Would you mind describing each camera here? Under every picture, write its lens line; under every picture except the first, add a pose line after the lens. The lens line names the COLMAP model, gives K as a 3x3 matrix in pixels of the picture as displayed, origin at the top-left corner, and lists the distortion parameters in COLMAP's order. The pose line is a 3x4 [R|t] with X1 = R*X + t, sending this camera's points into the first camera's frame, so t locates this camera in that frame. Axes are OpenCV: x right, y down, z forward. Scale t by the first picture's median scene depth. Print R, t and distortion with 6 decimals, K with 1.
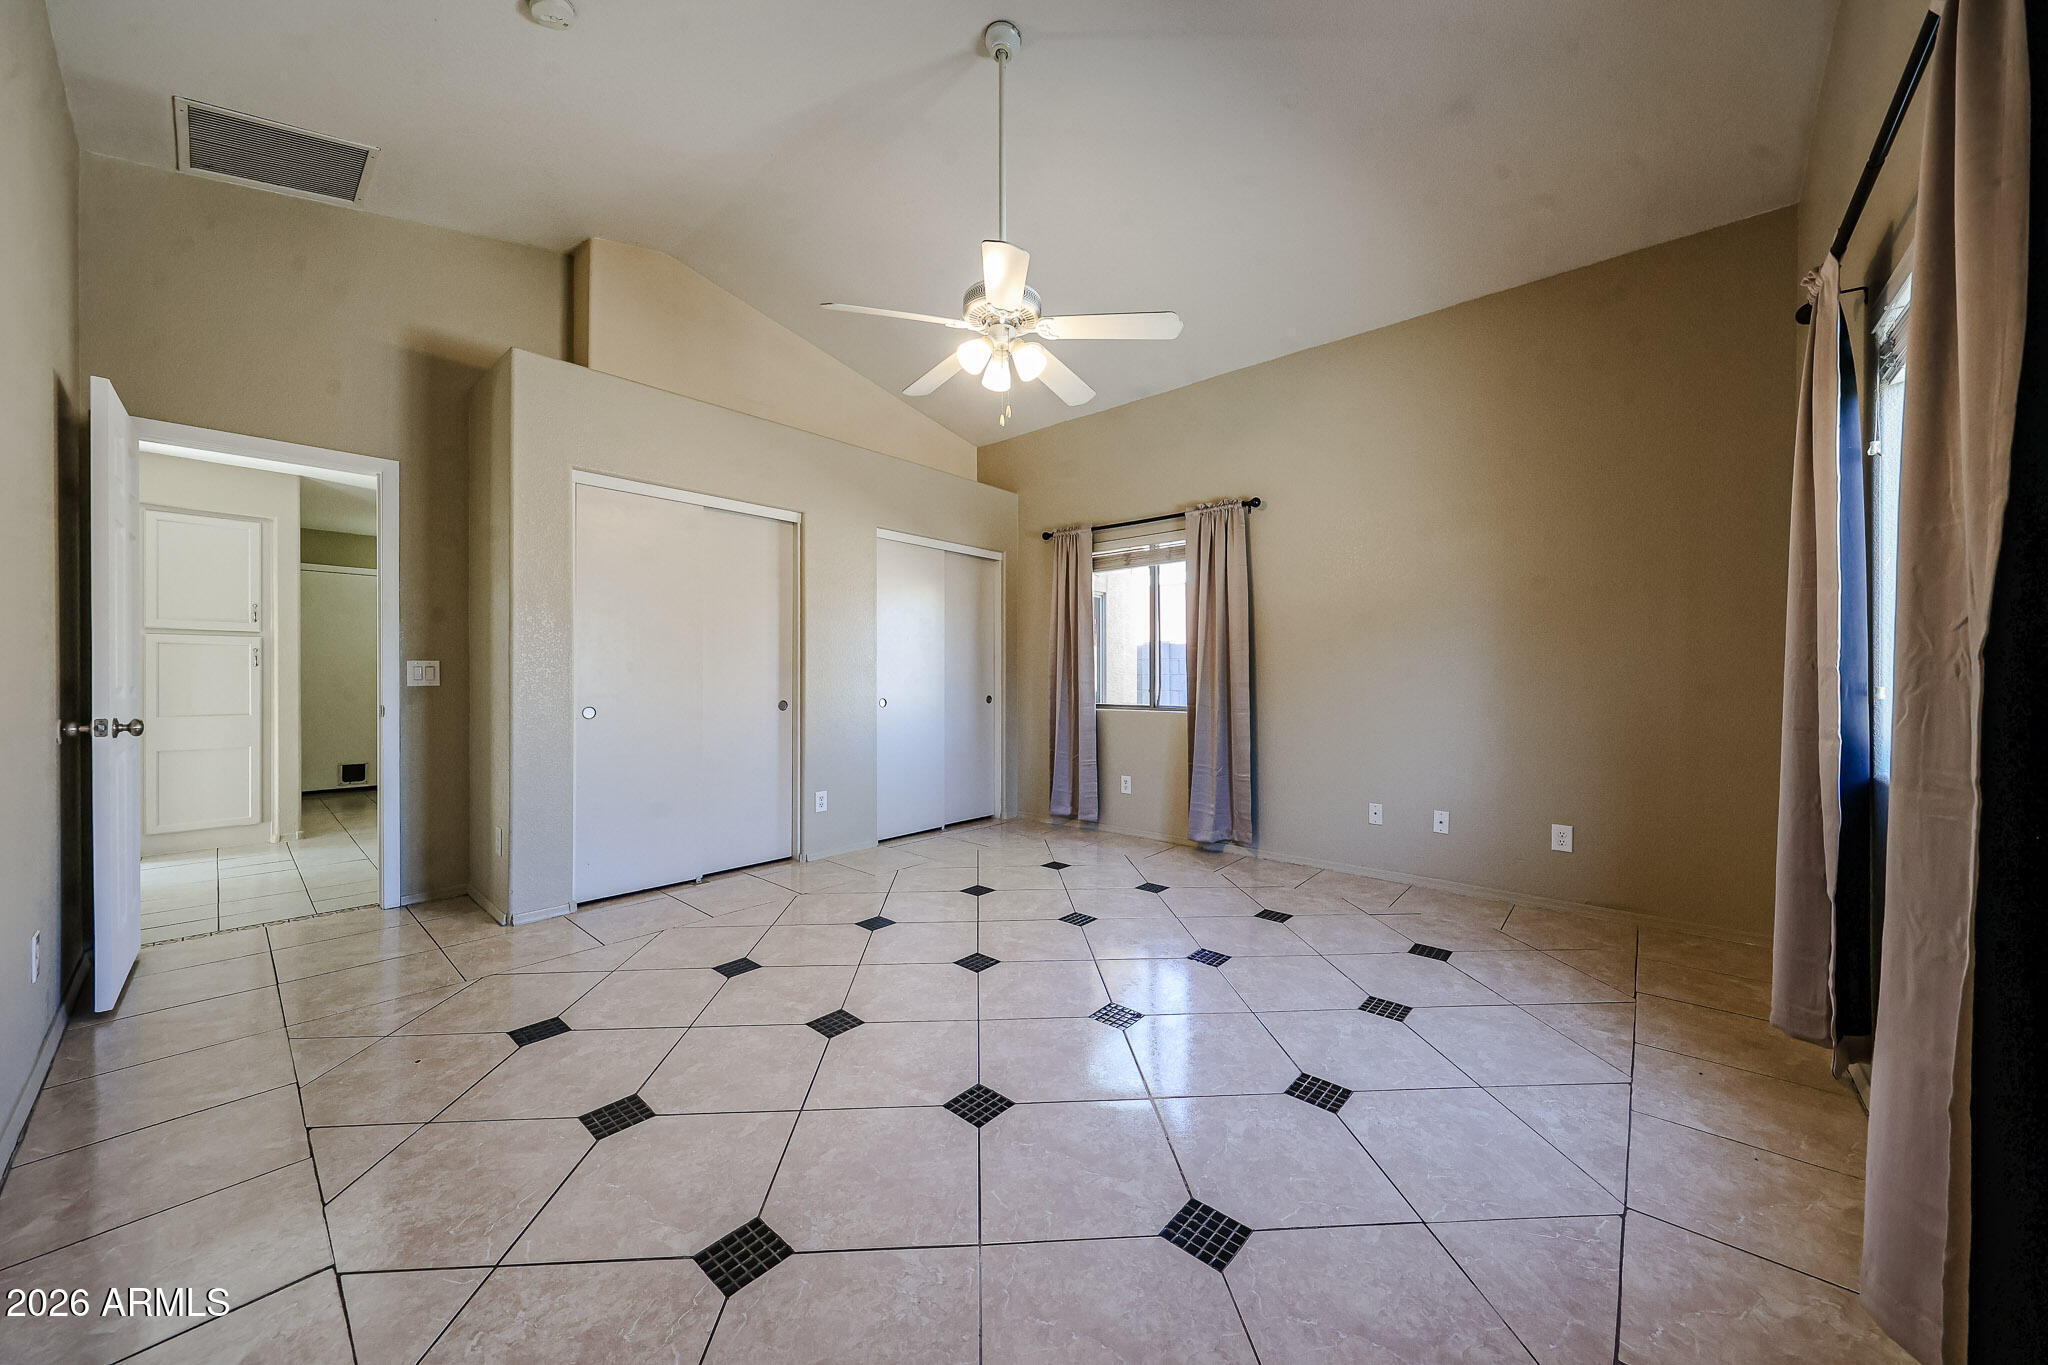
lens RADIAL K [[711.2, 0, 1022.5], [0, 711.2, 678.6], [0, 0, 1]] dist [0.001370, 0.000104]
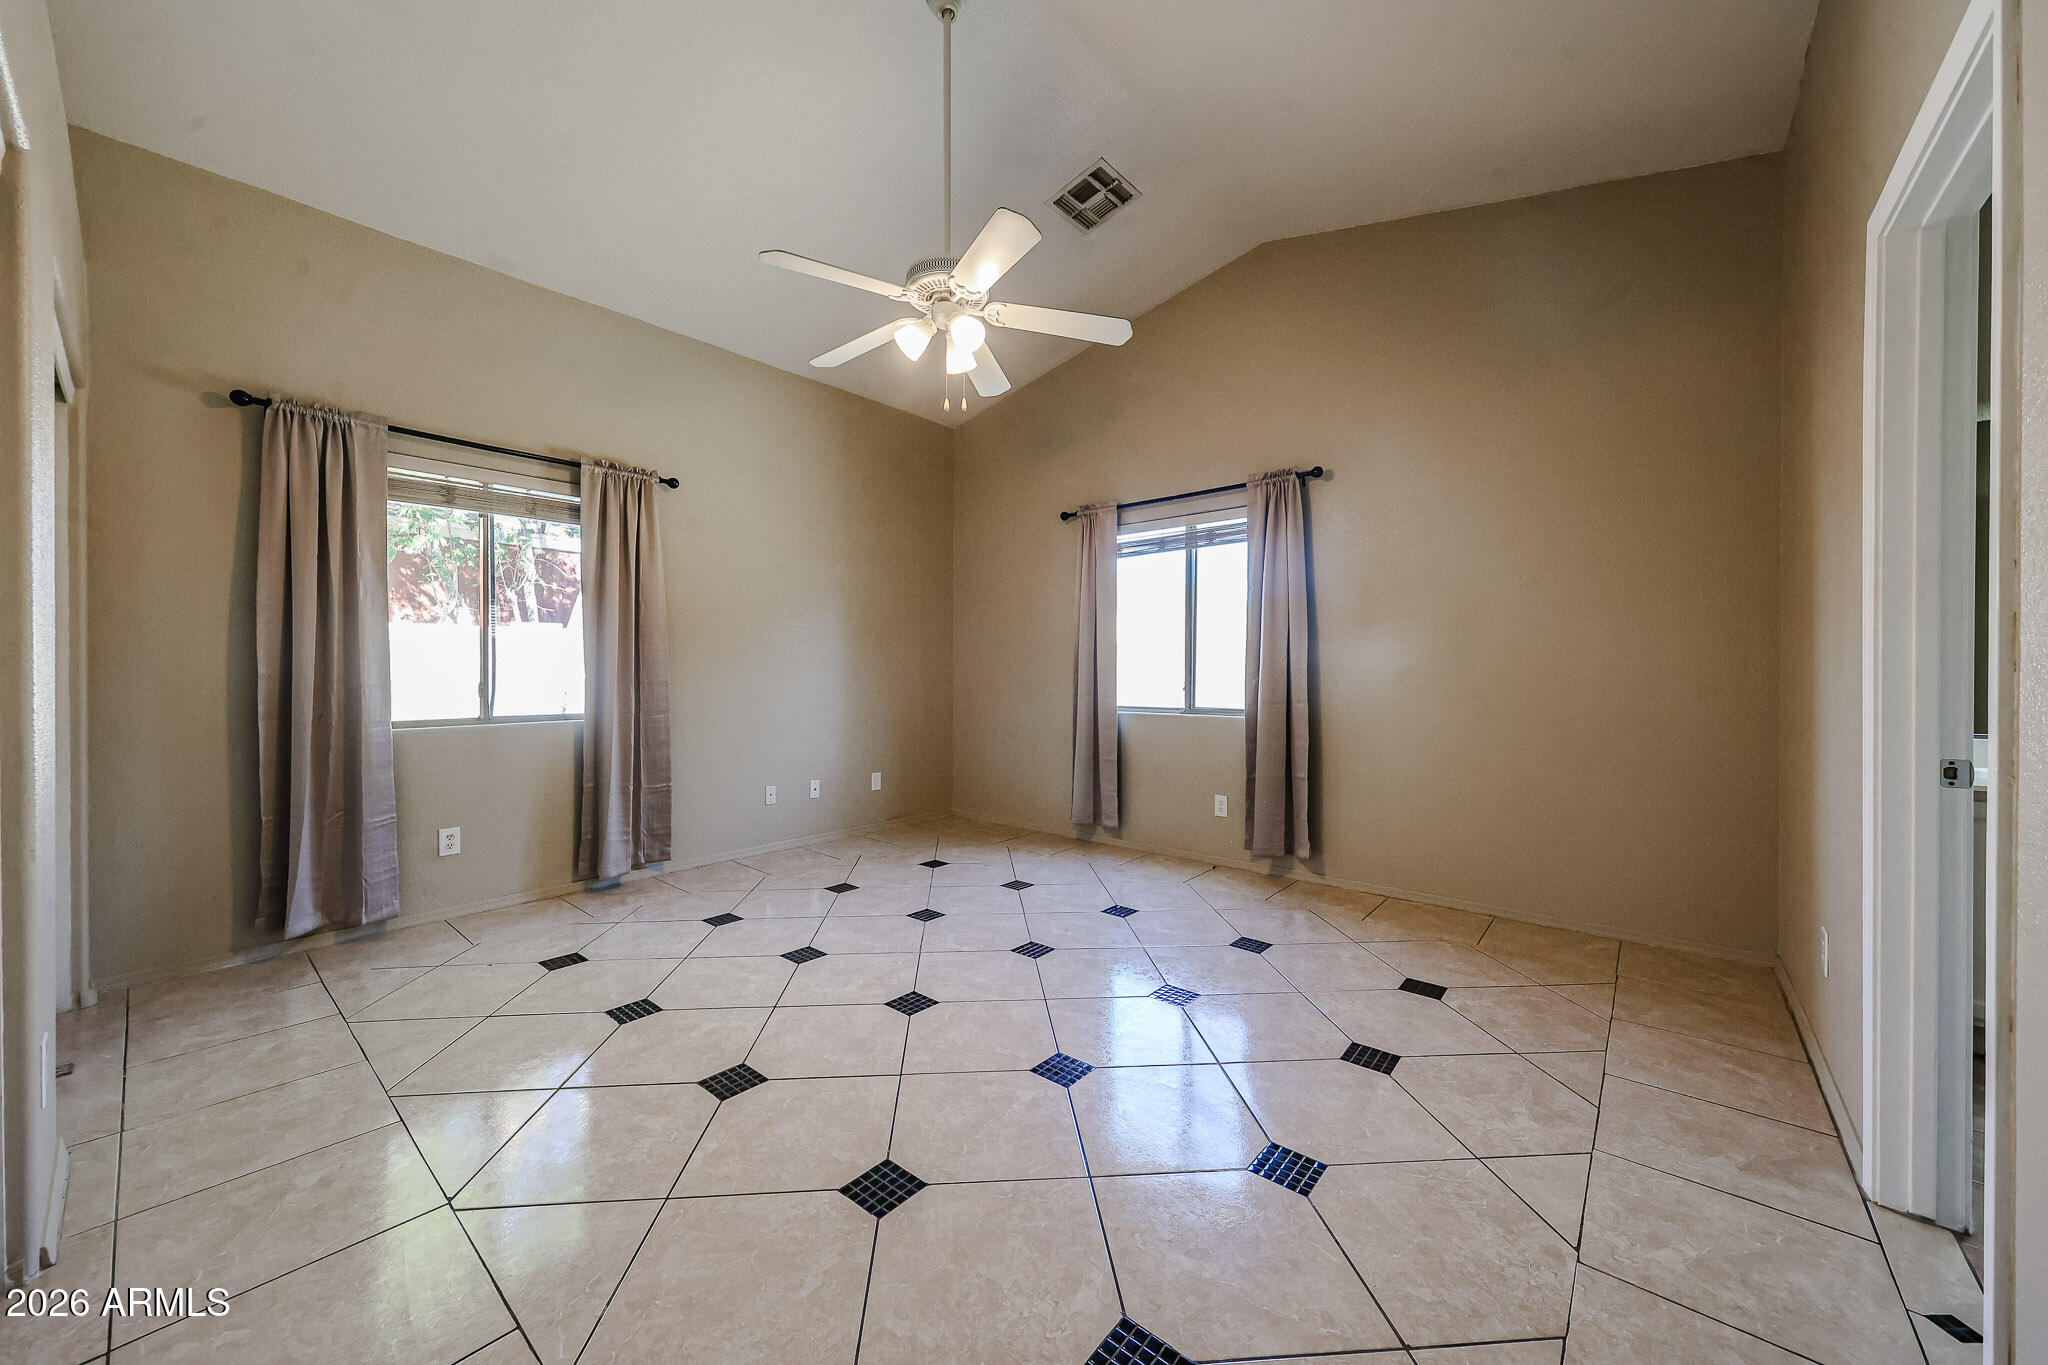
lens RADIAL K [[741.2, 0, 1023.2], [0, 741.2, 673.8], [0, 0, 1]] dist [-0.000969, -0.000012]
pose [[-0.009052, -0.005964, 0.999941, -0.756221], [0.004816, 0.999970, 0.006008, -0.008013], [-0.999947, 0.004870, -0.009023, 0.676605]]
